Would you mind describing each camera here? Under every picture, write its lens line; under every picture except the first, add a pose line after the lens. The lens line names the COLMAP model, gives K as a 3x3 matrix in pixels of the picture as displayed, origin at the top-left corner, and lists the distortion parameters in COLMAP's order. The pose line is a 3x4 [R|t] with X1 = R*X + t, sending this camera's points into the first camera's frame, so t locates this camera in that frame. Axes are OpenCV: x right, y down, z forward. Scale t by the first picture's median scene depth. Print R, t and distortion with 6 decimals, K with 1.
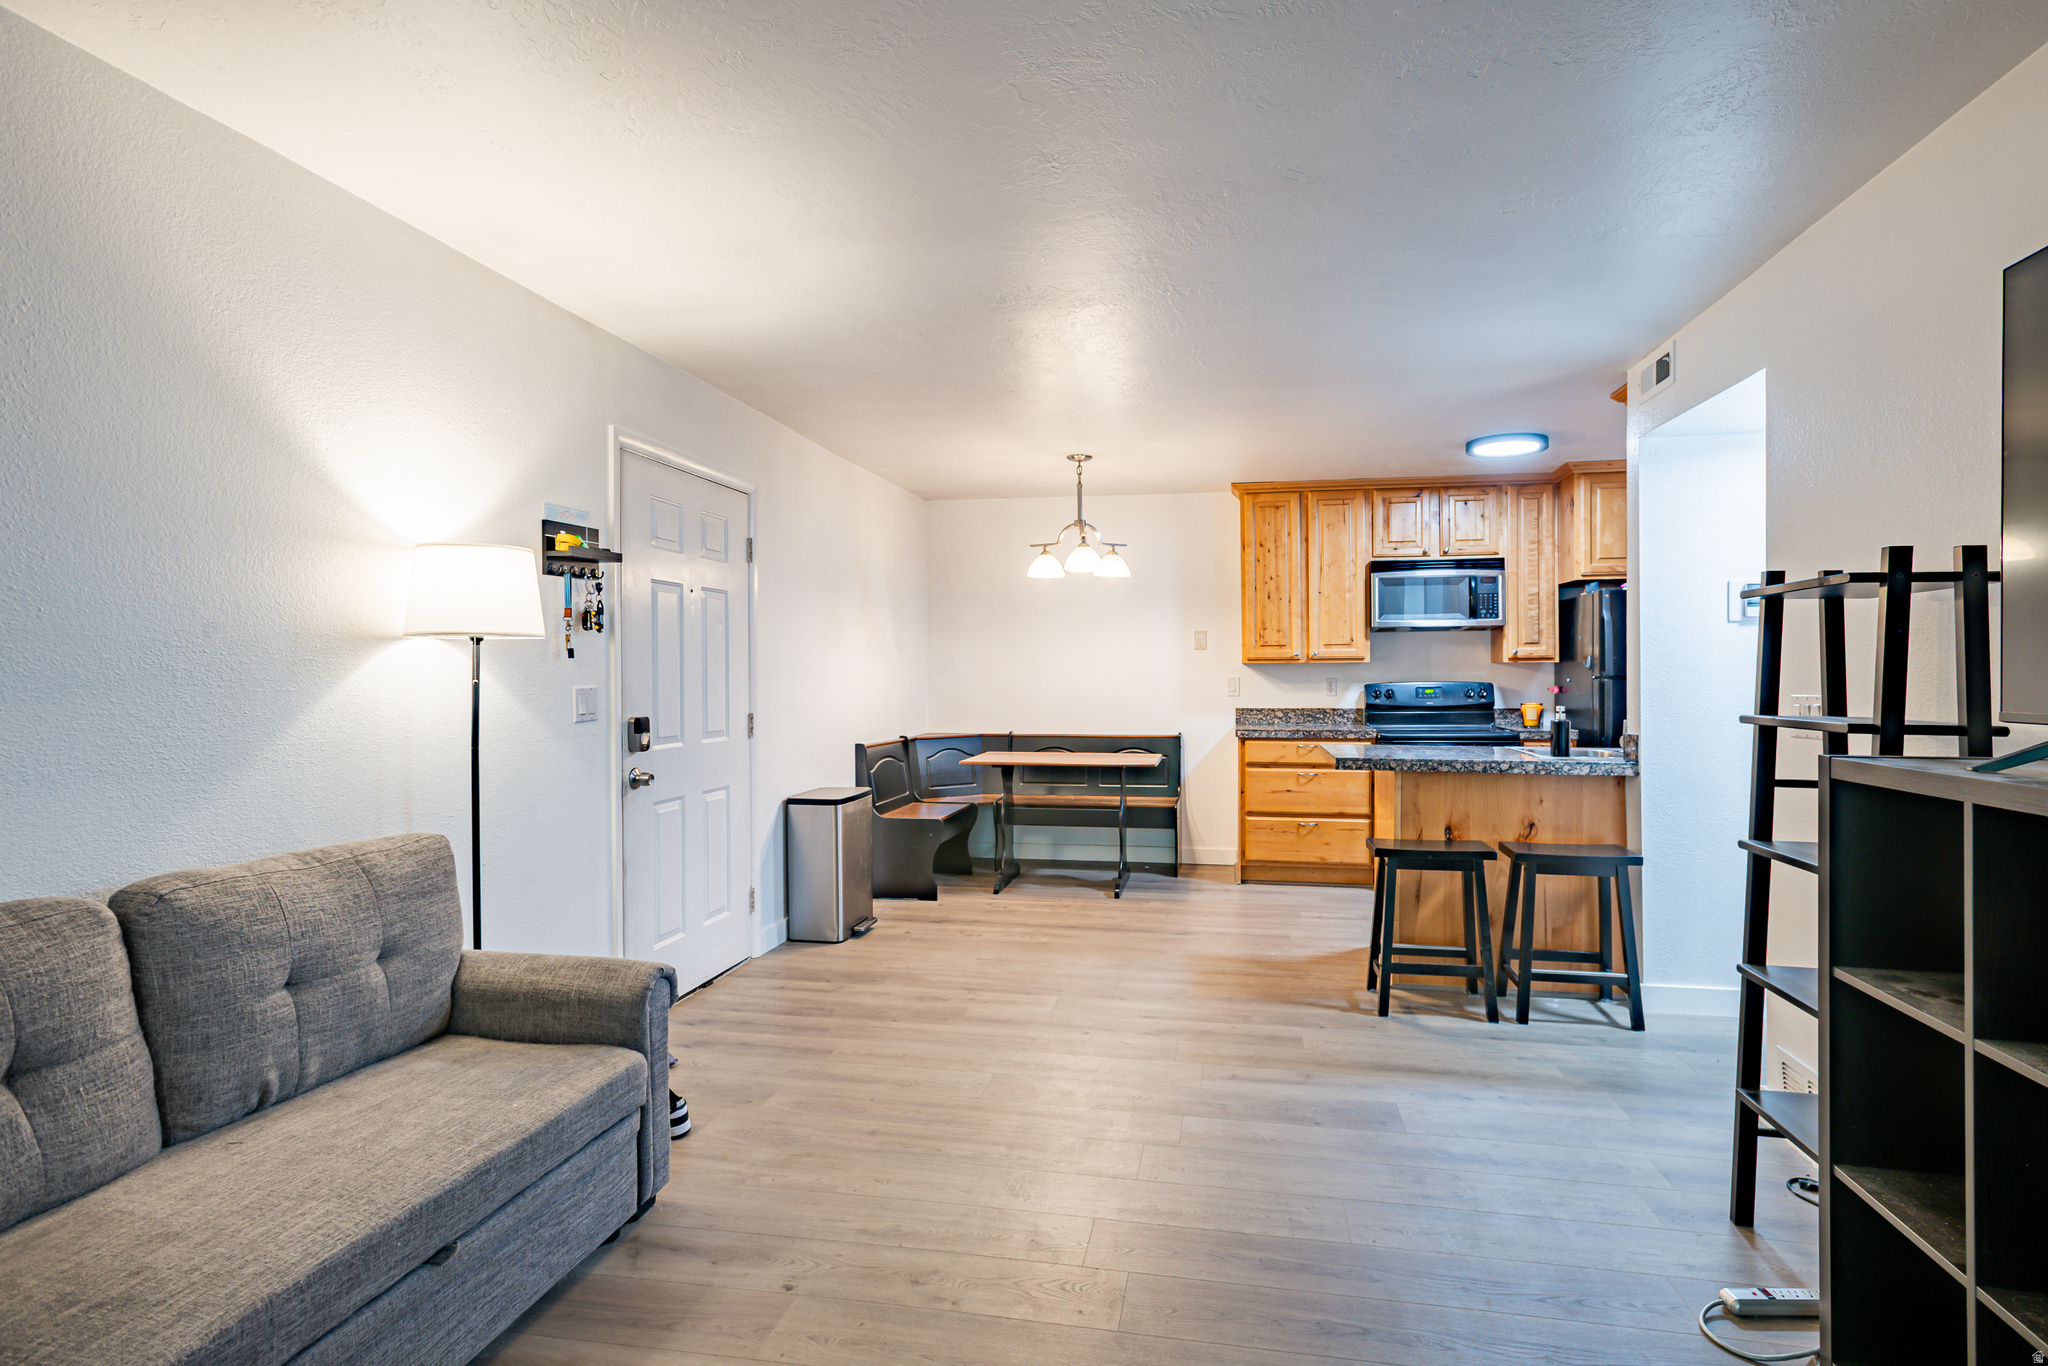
lens RADIAL K [[1003.5, 0, 1033.0], [0, 1003.5, 673.5], [0, 0, 1]] dist [-0.001244, 0.000283]
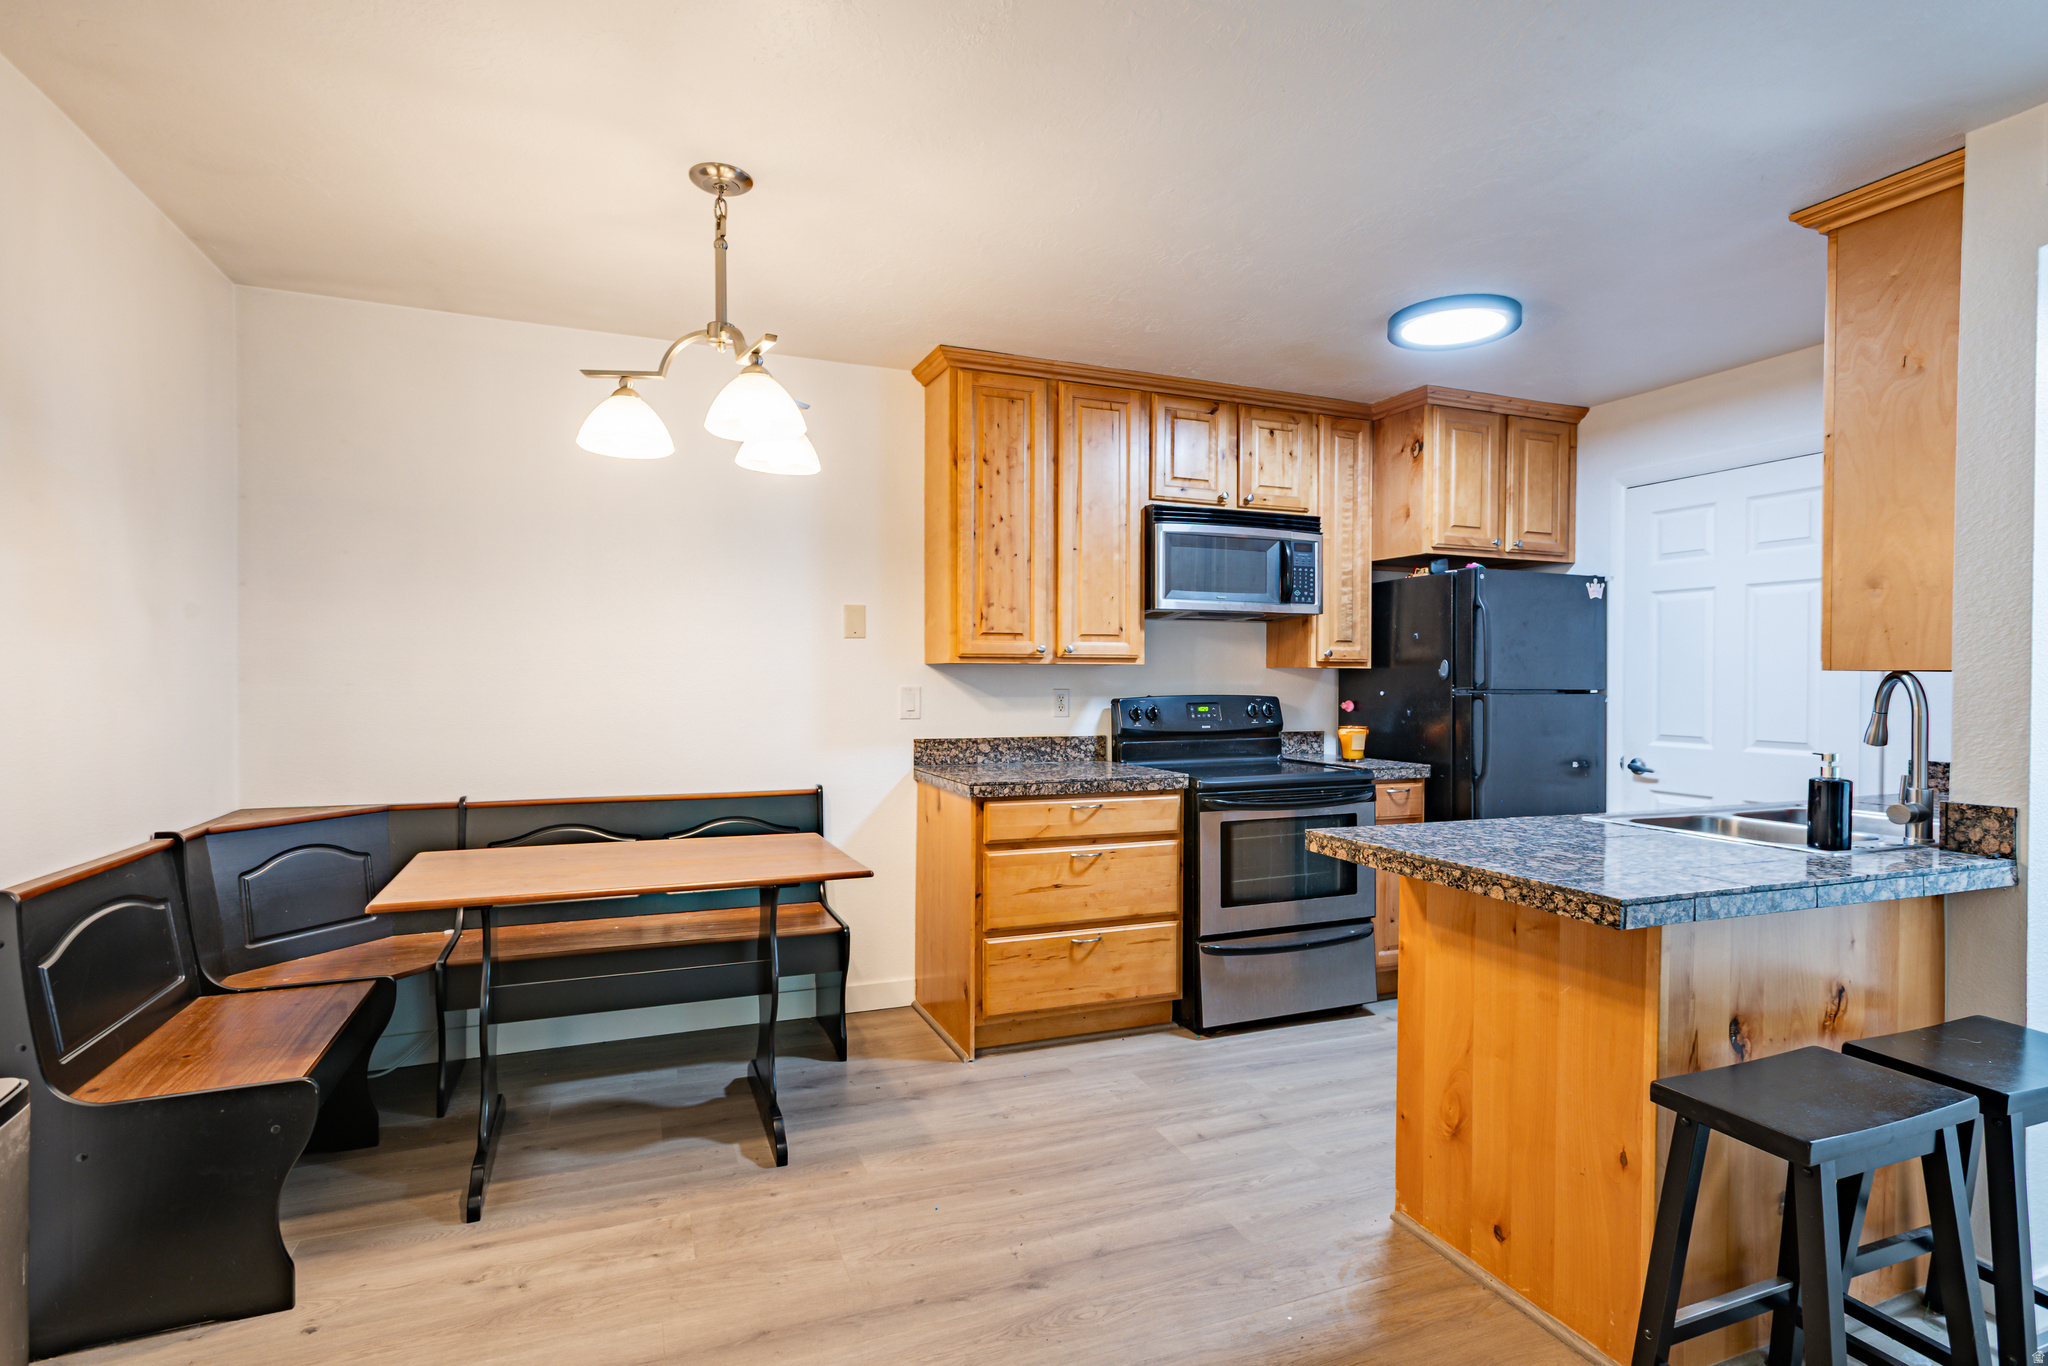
lens RADIAL K [[1031.8, 0, 1077.8], [0, 1031.8, 682.3], [0, 0, 1]] dist [0.000158, 0.001346]
pose [[0.821989, 0.006266, 0.569470, -0.069811], [-0.009349, 0.999953, 0.002492, -0.001383], [-0.569427, -0.007373, 0.822009, 0.484596]]
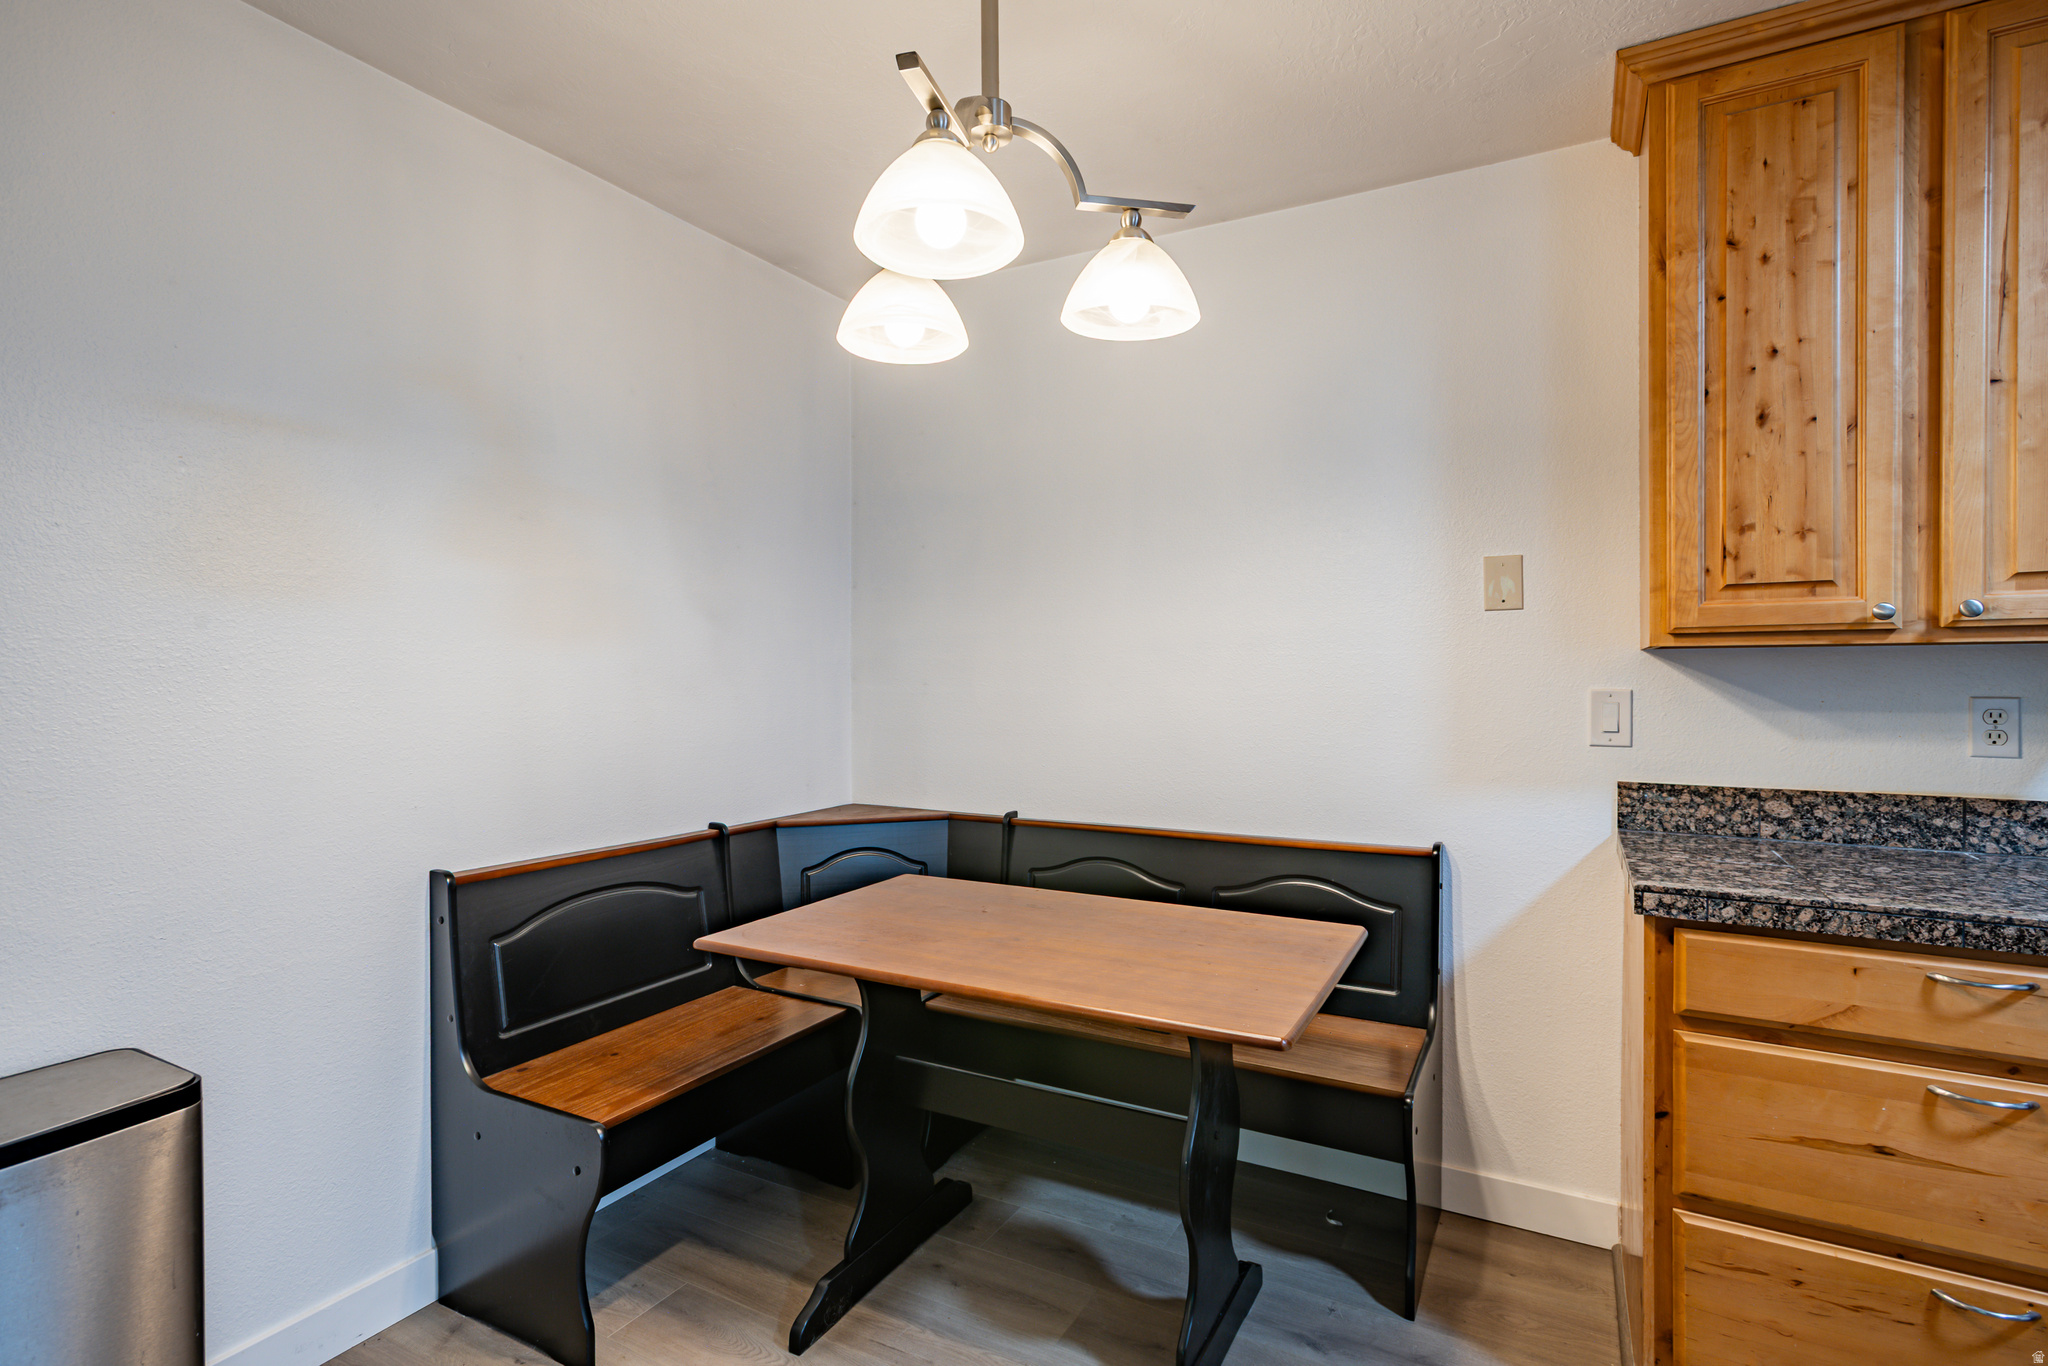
lens RADIAL K [[1060.3, 0, 966.0], [0, 1060.3, 675.8], [0, 0, 1]] dist [-0.000687, 0.008129]
pose [[0.949540, 0.005019, -0.313606, 0.114739], [-0.003390, 0.999978, 0.005741, -0.002409], [0.313628, -0.004388, 0.949536, 0.644343]]
